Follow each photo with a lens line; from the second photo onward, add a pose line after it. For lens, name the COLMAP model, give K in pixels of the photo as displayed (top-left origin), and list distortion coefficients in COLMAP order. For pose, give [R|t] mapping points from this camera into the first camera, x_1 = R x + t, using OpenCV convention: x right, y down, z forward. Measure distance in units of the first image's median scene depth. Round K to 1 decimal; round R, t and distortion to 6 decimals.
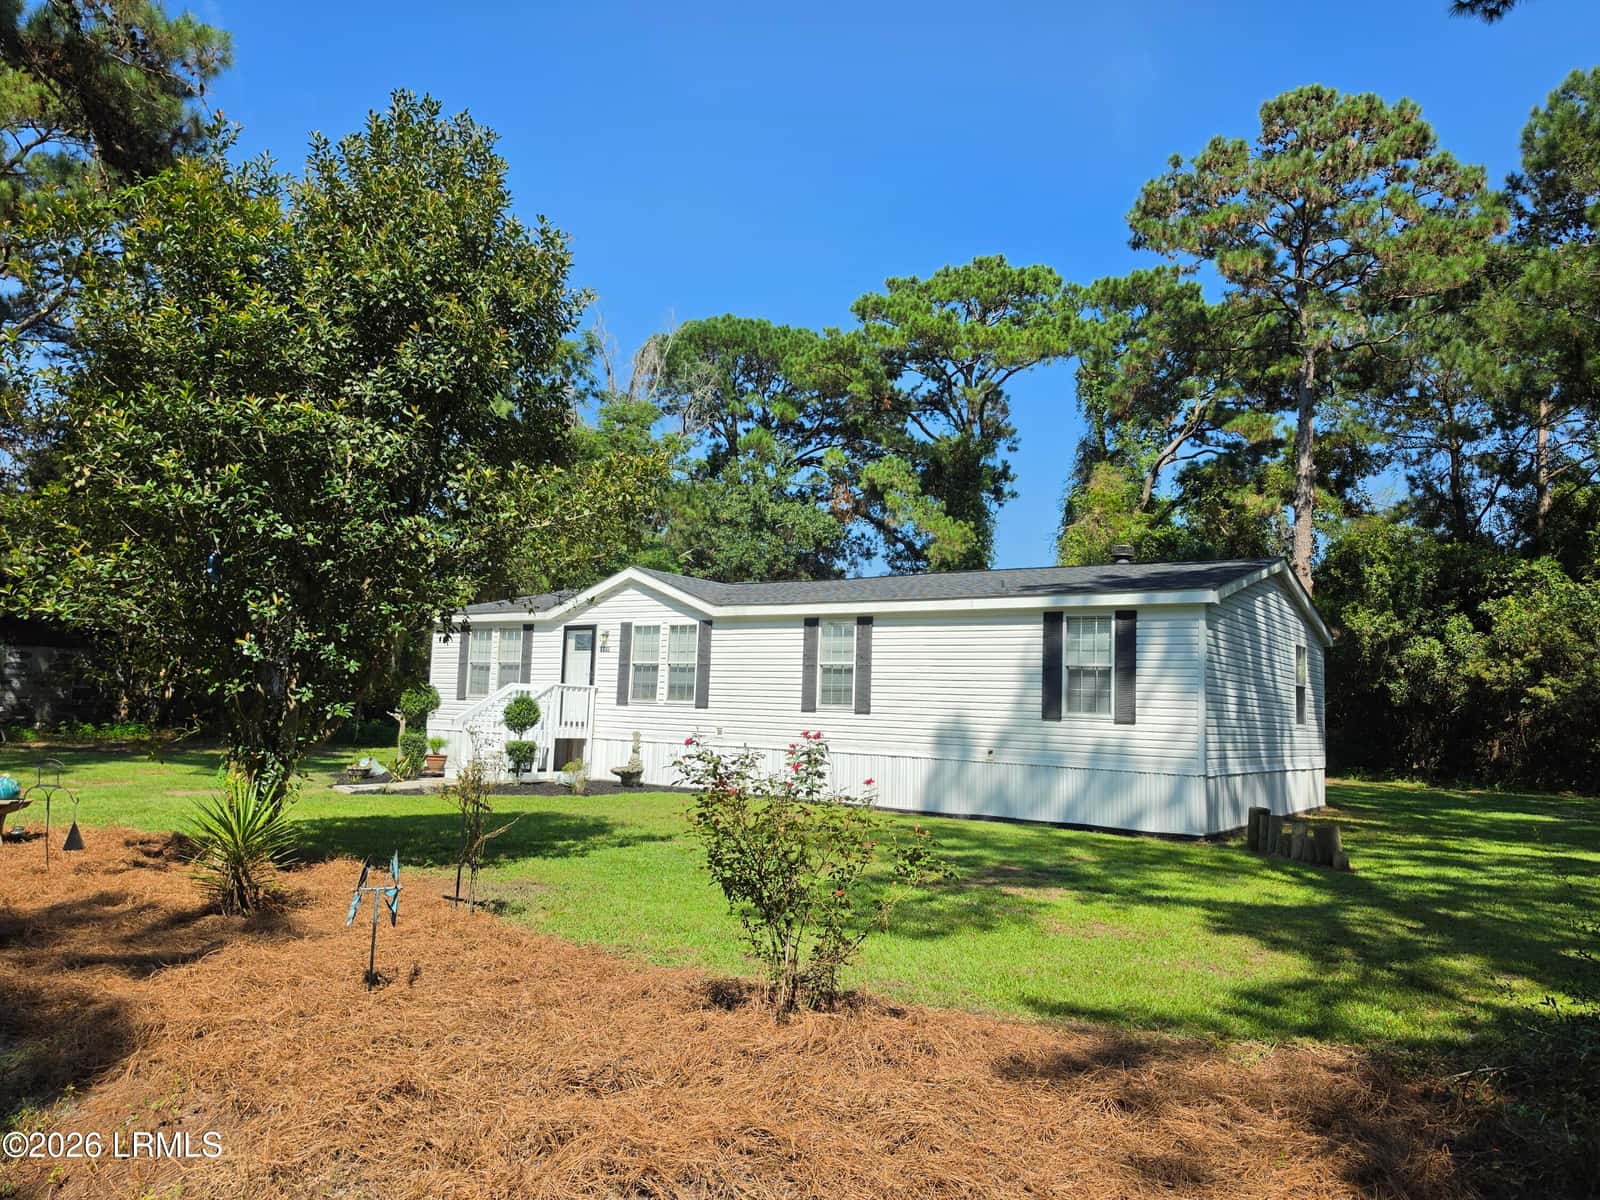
lens RADIAL K [[1119.1, 0, 807.1], [0, 1119.1, 605.2], [0, 0, 1]] dist [0.116745, -0.190837]
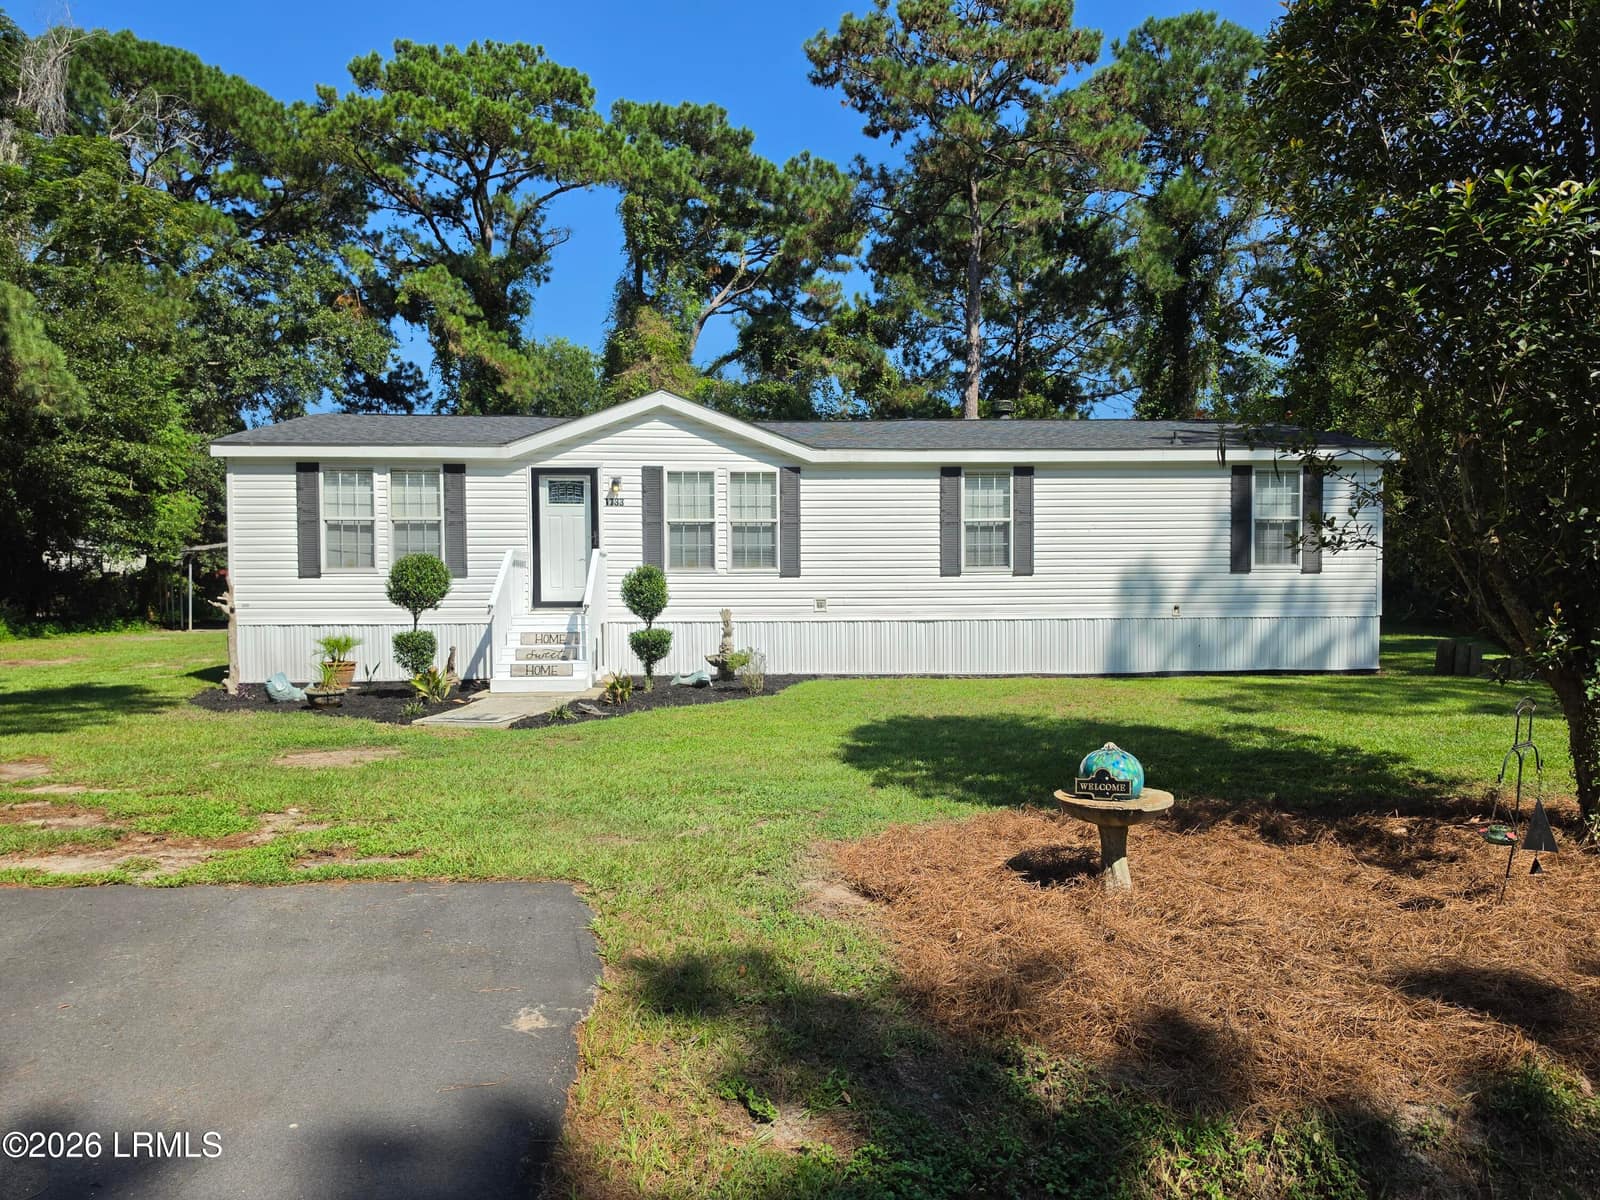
lens RADIAL K [[1119.1, 0, 807.1], [0, 1119.1, 605.2], [0, 0, 1]] dist [0.116745, -0.190837]
pose [[0.774638, -0.053753, 0.630117, -0.563829], [-0.027389, 0.992595, 0.118345, 0.016027], [-0.631812, -0.108933, 0.767429, 0.355427]]
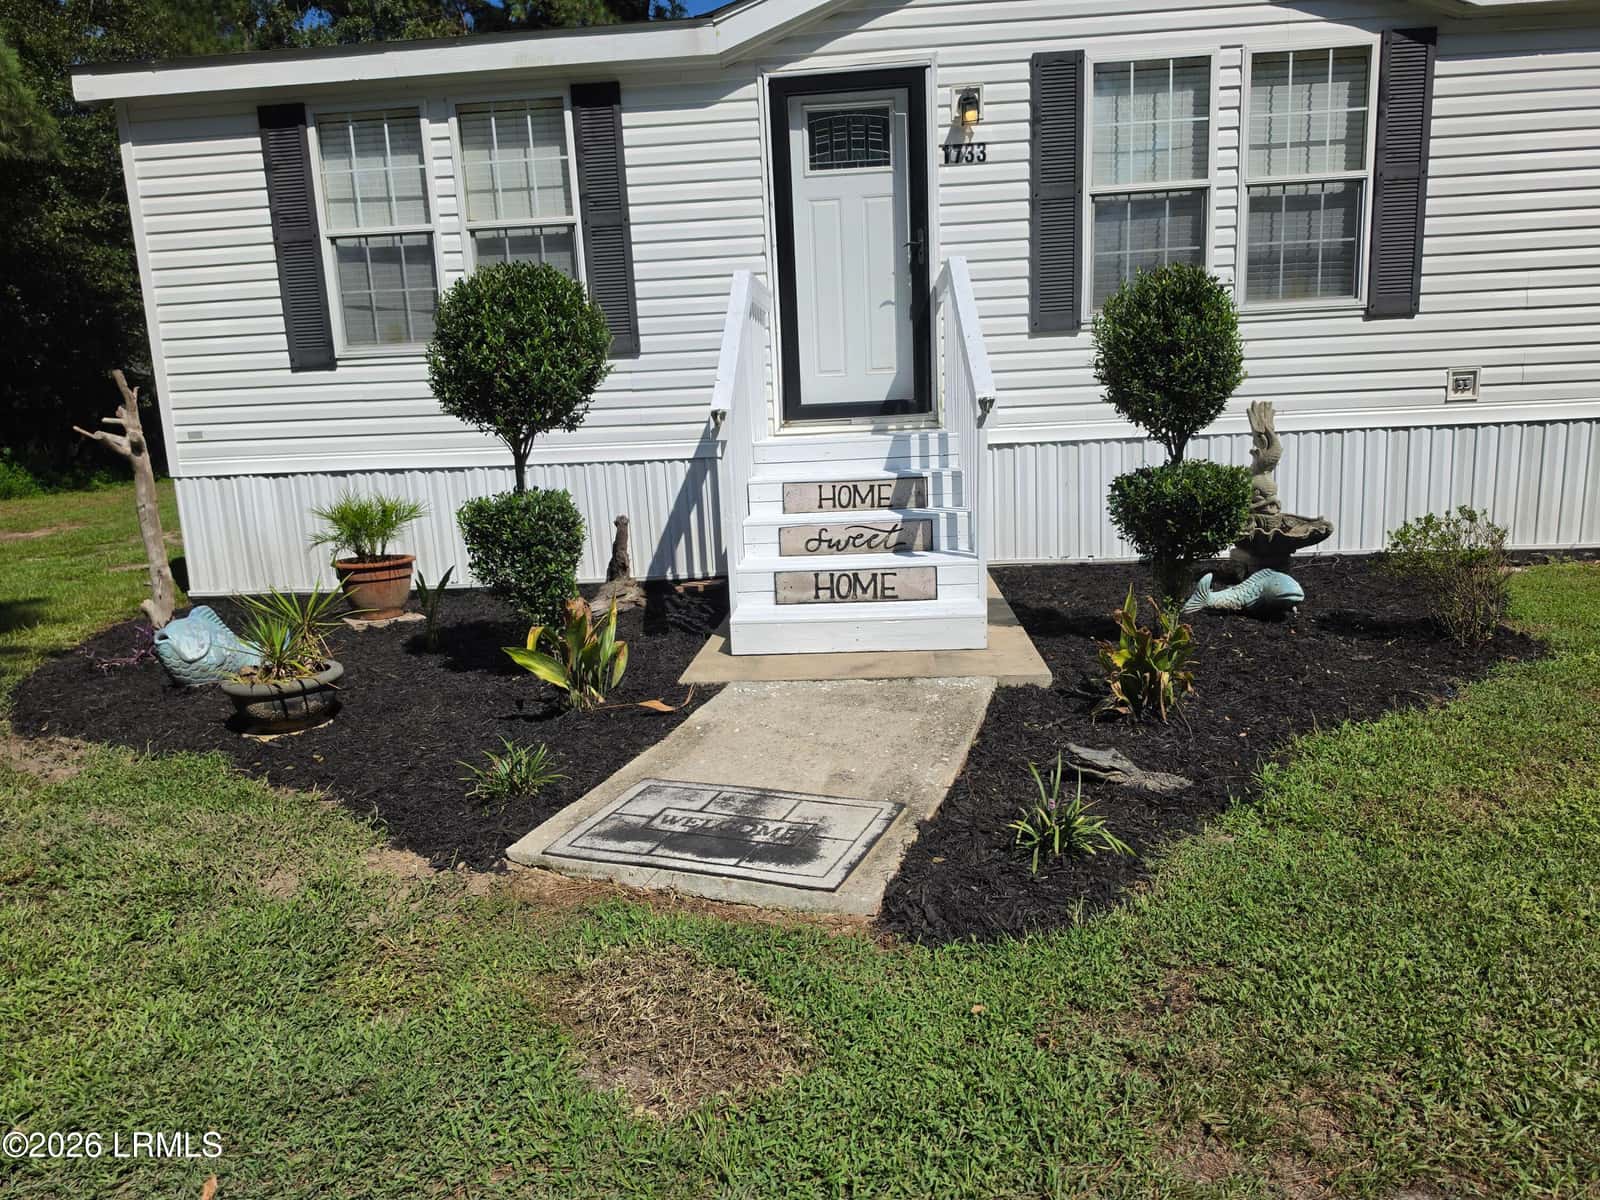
lens RADIAL K [[1118.5, 0, 792.6], [0, 1118.5, 623.9], [0, 0, 1]] dist [0.119879, -0.194716]
pose [[0.854233, -0.174723, 0.489650, -0.405205], [0.027788, 0.955833, 0.292593, 0.071734], [-0.519147, -0.236336, 0.821360, 0.756062]]
